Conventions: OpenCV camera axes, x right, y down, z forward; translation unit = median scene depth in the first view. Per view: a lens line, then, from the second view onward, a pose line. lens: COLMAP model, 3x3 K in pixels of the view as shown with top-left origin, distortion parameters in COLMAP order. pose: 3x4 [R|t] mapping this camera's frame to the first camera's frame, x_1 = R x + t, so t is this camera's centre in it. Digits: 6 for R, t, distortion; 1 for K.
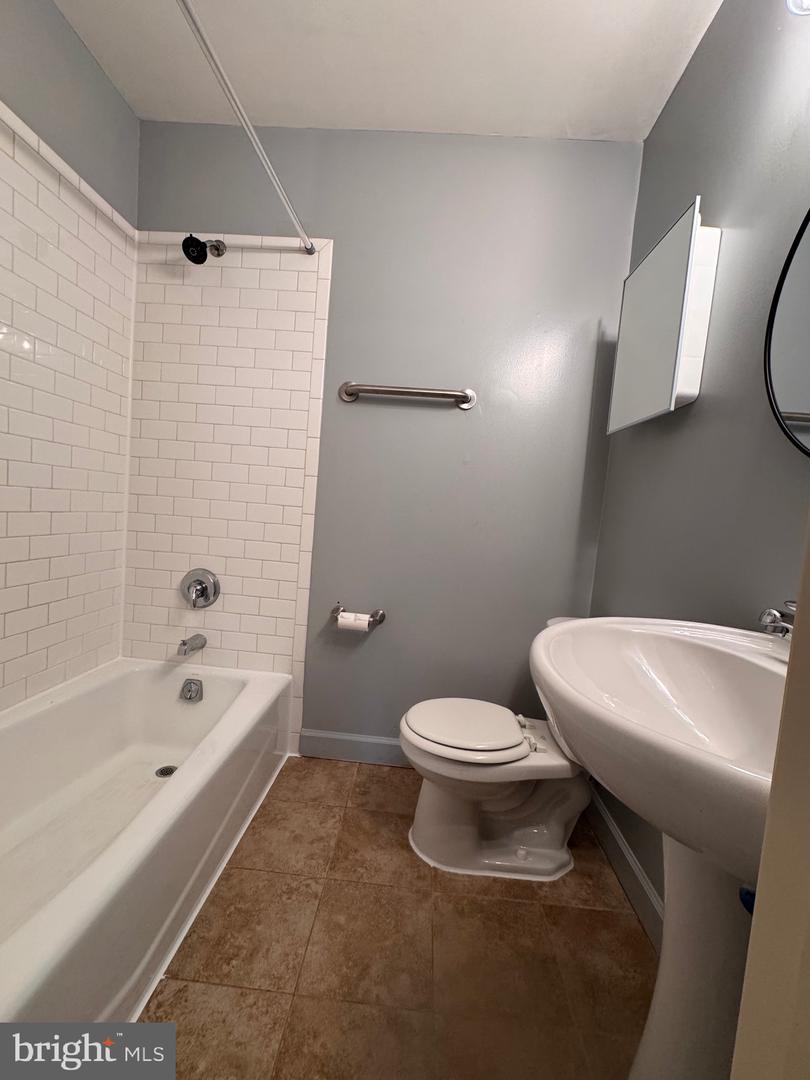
lens RADIAL K [[435.0, 0, 406.5], [0, 435.0, 541.7], [0, 0, 1]] dist [-0.001756, 0.000517]
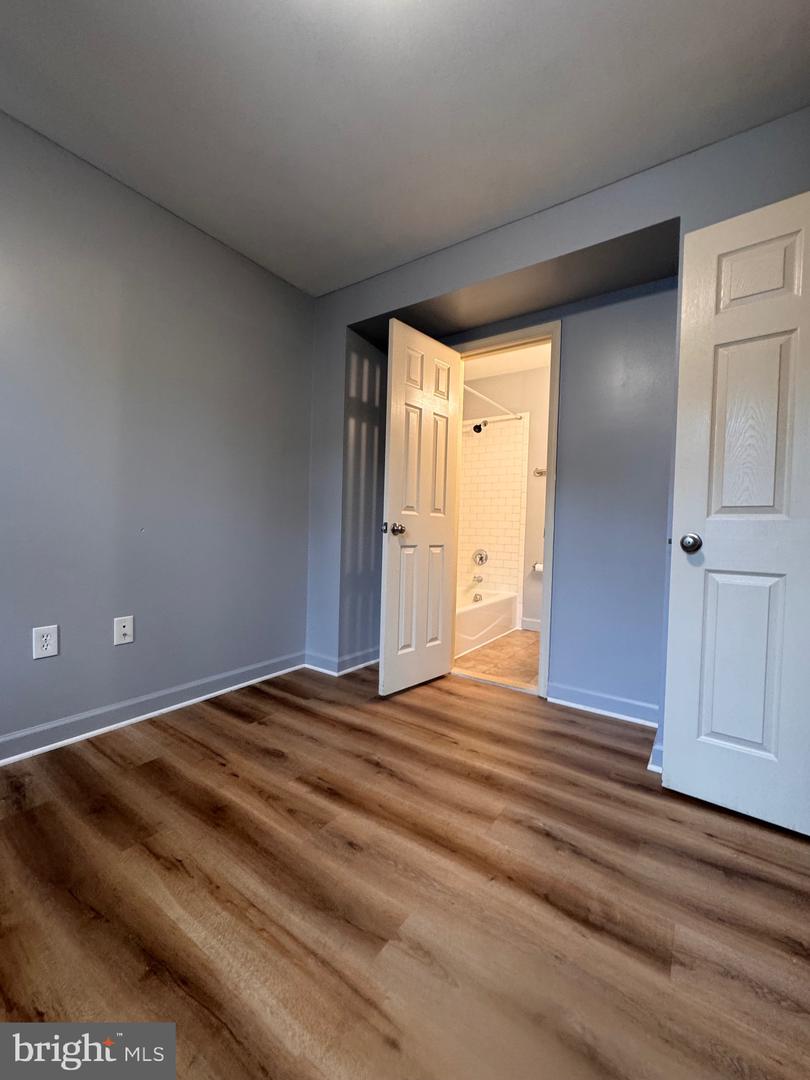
lens RADIAL K [[435.0, 0, 402.3], [0, 435.0, 536.1], [0, 0, 1]] dist [-0.001756, 0.000517]
pose [[0.848072, -0.043120, -0.528124, 0.467858], [0.005190, 0.997312, -0.073093, 0.169278], [0.529856, 0.059247, 0.846016, -1.353140]]
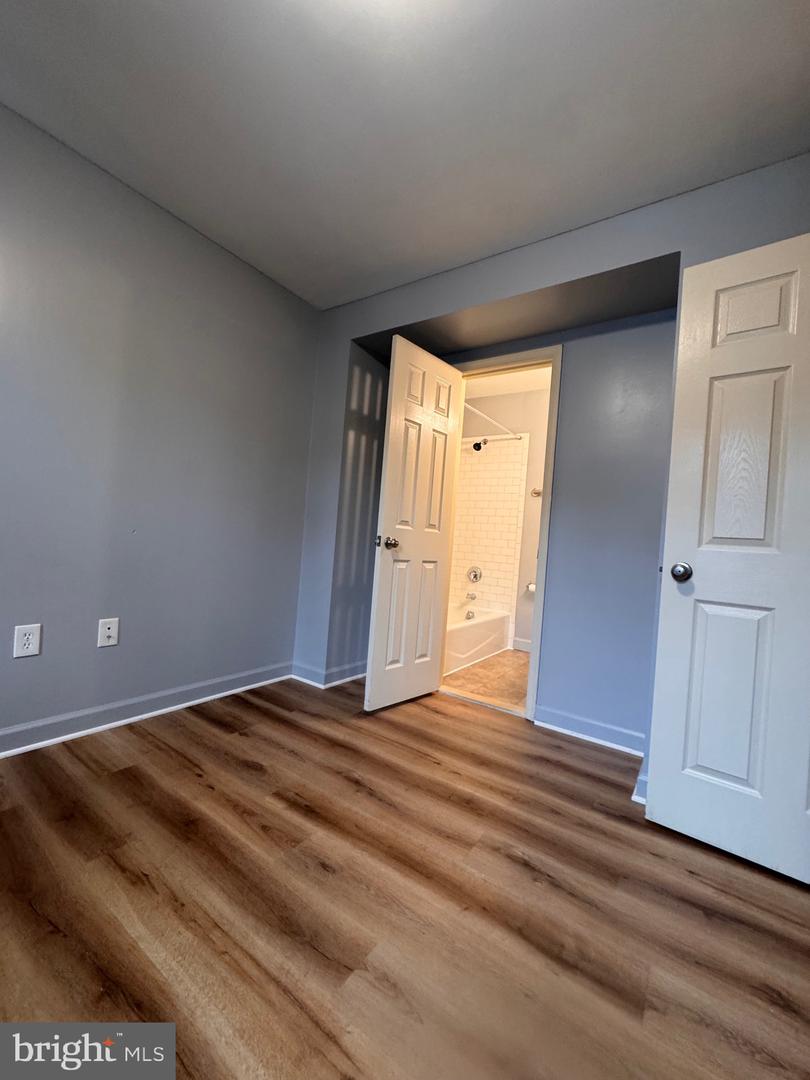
lens RADIAL K [[435.0, 0, 402.7], [0, 435.0, 536.0], [0, 0, 1]] dist [-0.001756, 0.000517]
pose [[0.852179, -0.017869, -0.522945, 0.479645], [-0.042055, 0.993844, -0.102492, 0.163046], [0.521557, 0.109334, 0.846182, -1.342377]]
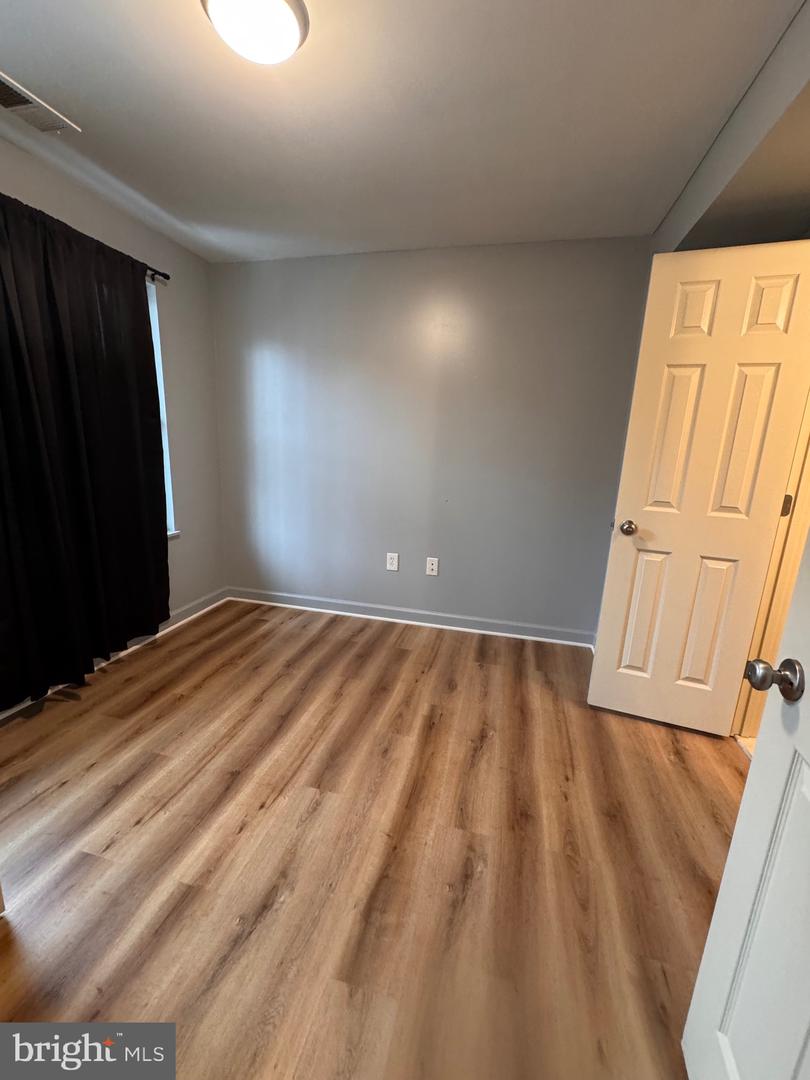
lens RADIAL K [[435.0, 0, 408.8], [0, 435.0, 533.4], [0, 0, 1]] dist [-0.001756, 0.000517]
pose [[-0.174090, 0.112606, -0.978270, 0.979716], [-0.114689, 0.984361, 0.133717, -0.041527], [0.978028, 0.135475, -0.158453, -0.521893]]
